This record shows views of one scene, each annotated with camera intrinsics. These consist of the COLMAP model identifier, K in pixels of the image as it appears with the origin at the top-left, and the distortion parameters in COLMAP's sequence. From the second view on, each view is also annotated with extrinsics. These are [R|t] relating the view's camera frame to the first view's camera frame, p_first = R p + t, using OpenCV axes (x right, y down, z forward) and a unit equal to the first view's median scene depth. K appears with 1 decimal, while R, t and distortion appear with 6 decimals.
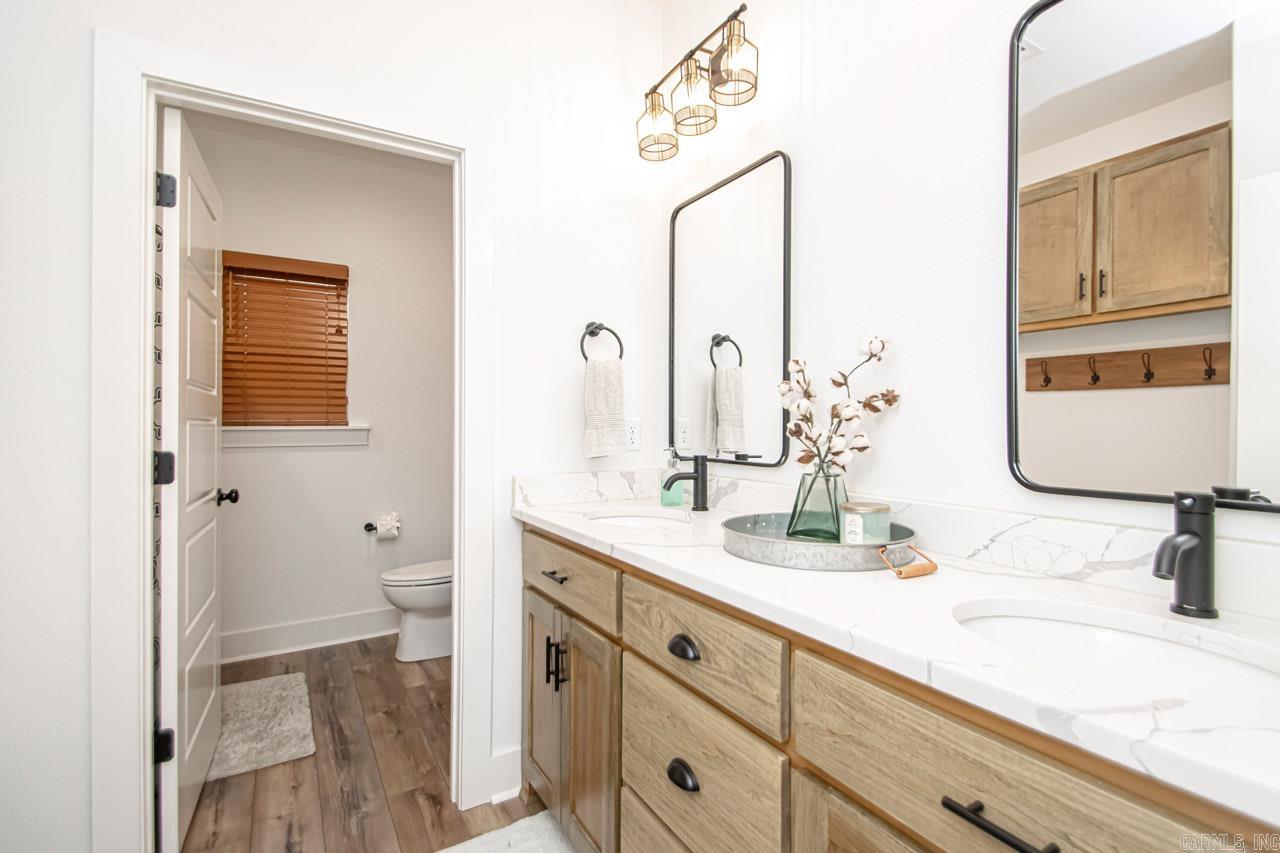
lens RADIAL K [[605.9, 0, 653.0], [0, 605.9, 425.9], [0, 0, 1]] dist [0.033242, -0.022458]
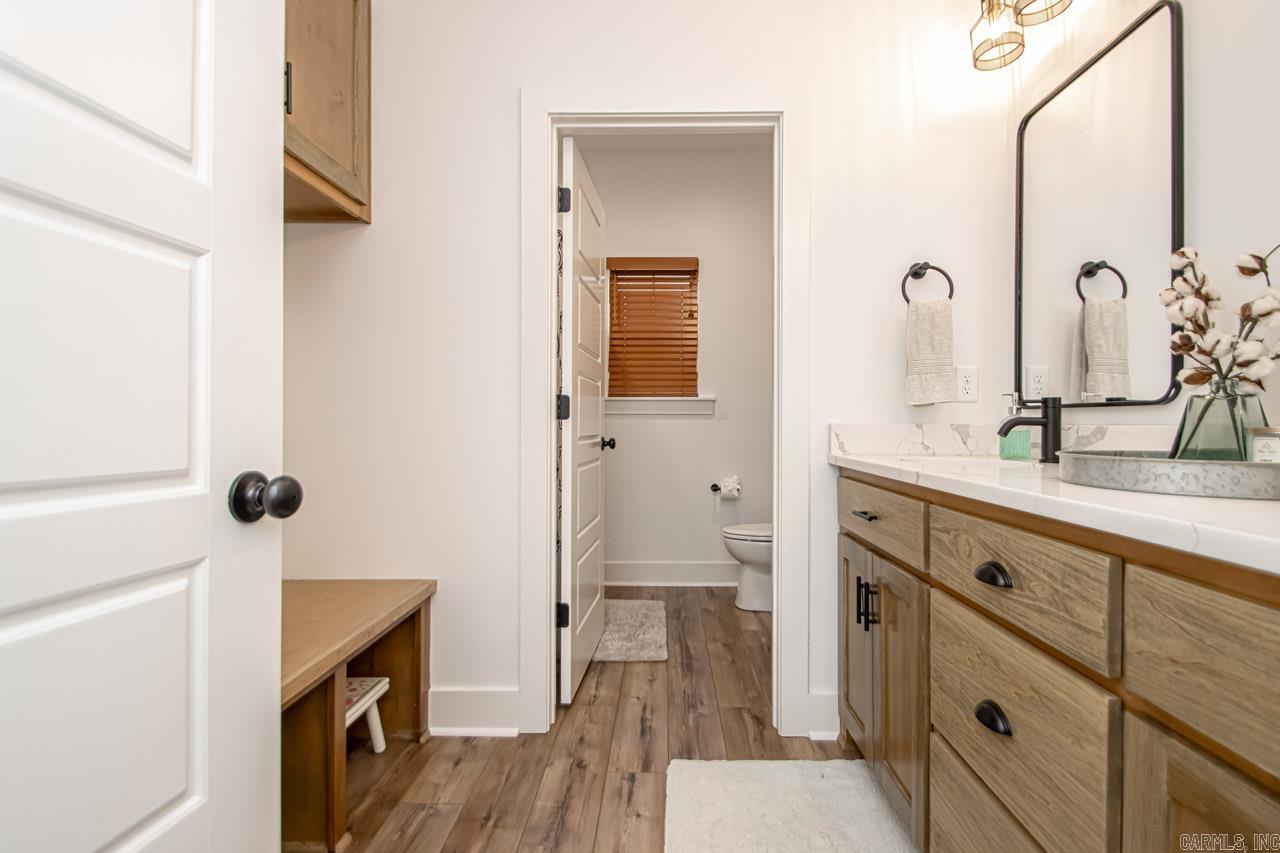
lens RADIAL K [[605.9, 0, 653.0], [0, 605.9, 425.9], [0, 0, 1]] dist [0.033242, -0.022458]
pose [[0.843810, 0.000305, -0.536643, 0.074413], [-0.001232, 0.999998, -0.001369, 0.098942], [0.536641, 0.001816, 0.843809, -0.016797]]
